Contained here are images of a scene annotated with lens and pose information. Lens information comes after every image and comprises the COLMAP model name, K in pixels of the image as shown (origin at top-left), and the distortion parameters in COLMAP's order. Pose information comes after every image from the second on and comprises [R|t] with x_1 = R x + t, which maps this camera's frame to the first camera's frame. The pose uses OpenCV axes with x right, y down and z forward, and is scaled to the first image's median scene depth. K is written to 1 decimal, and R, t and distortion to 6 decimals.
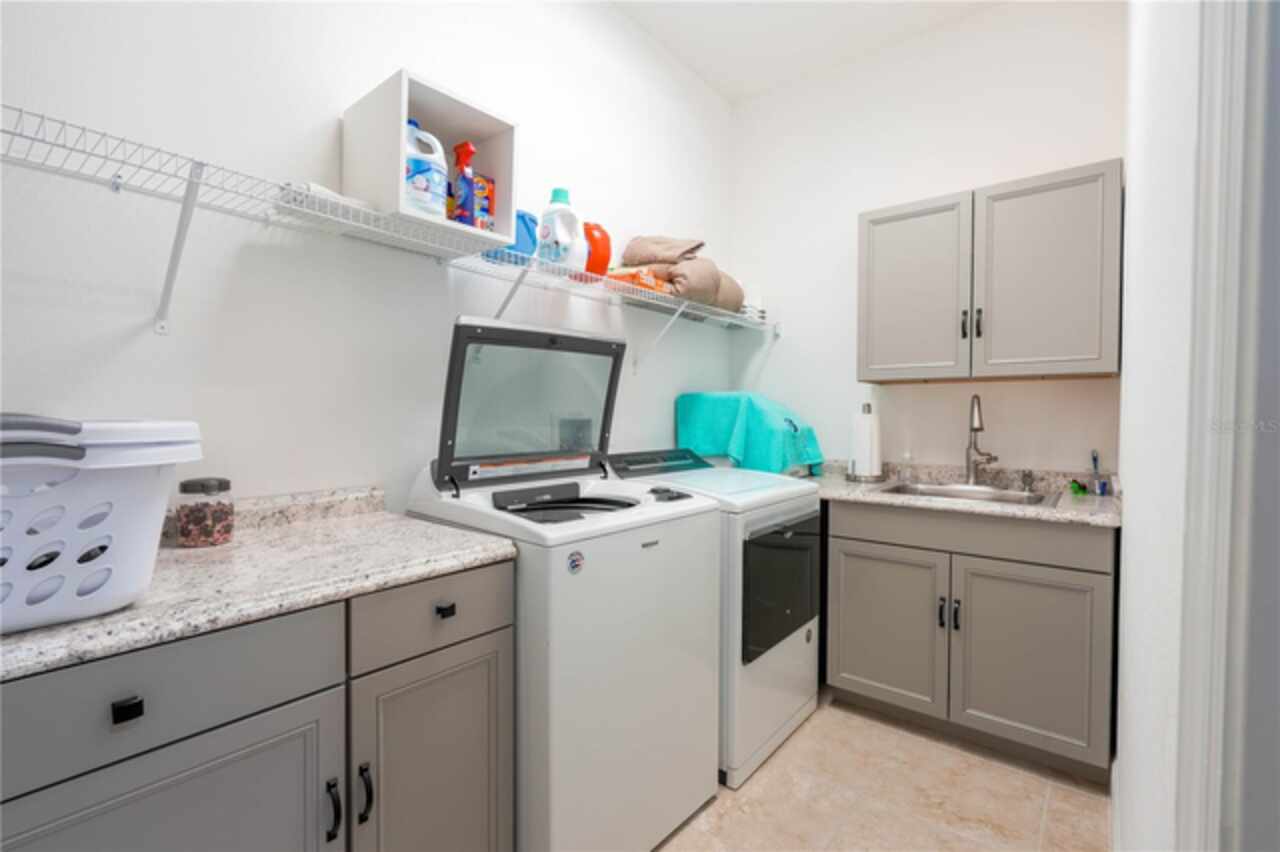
lens RADIAL K [[587.8, 0, 640.3], [0, 587.8, 426.4], [0, 0, 1]] dist [0.001272, -0.000174]
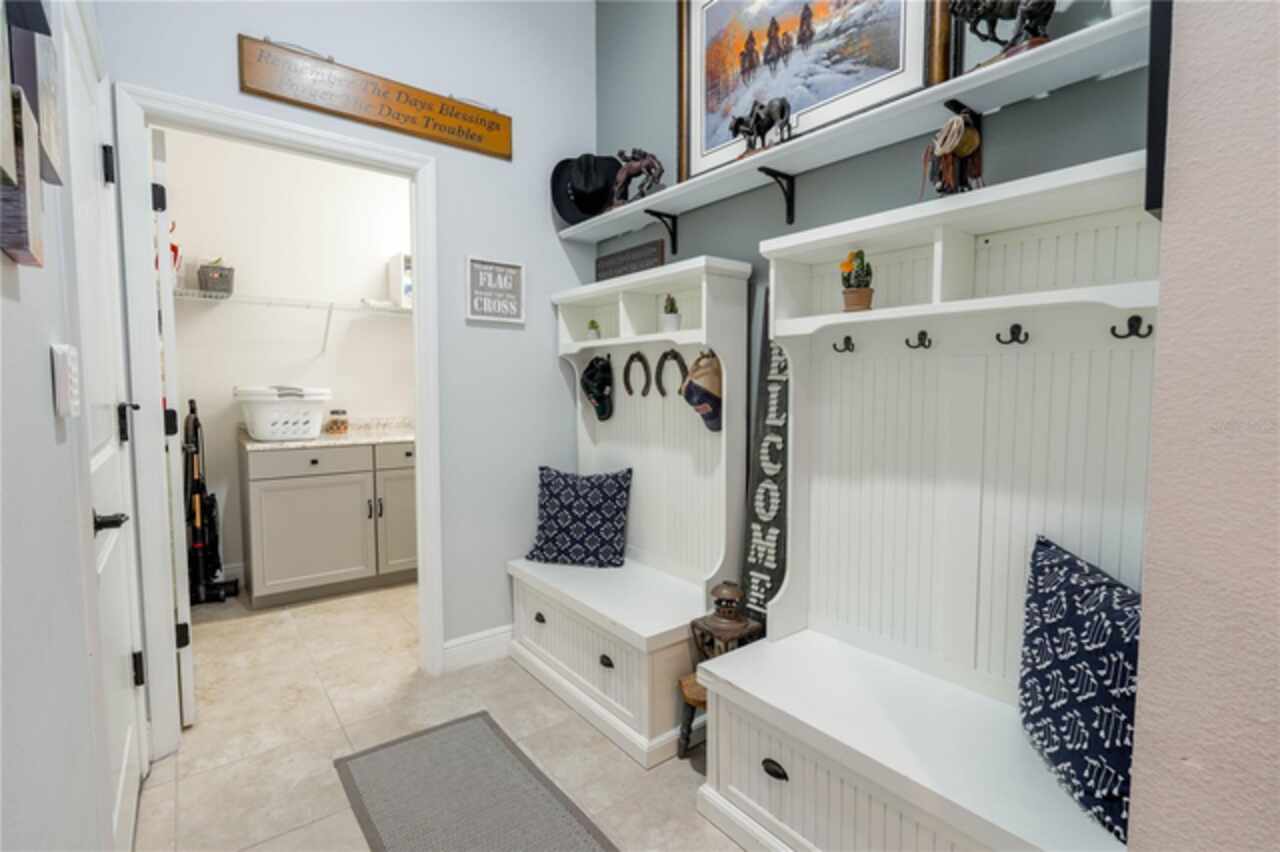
lens RADIAL K [[587.8, 0, 638.4], [0, 587.8, 422.7], [0, 0, 1]] dist [0.001272, -0.000174]
pose [[0.975980, 0.010544, -0.217603, 1.526420], [-0.002114, 0.999239, 0.038938, 0.046984], [0.217848, -0.037542, 0.975260, -1.713792]]
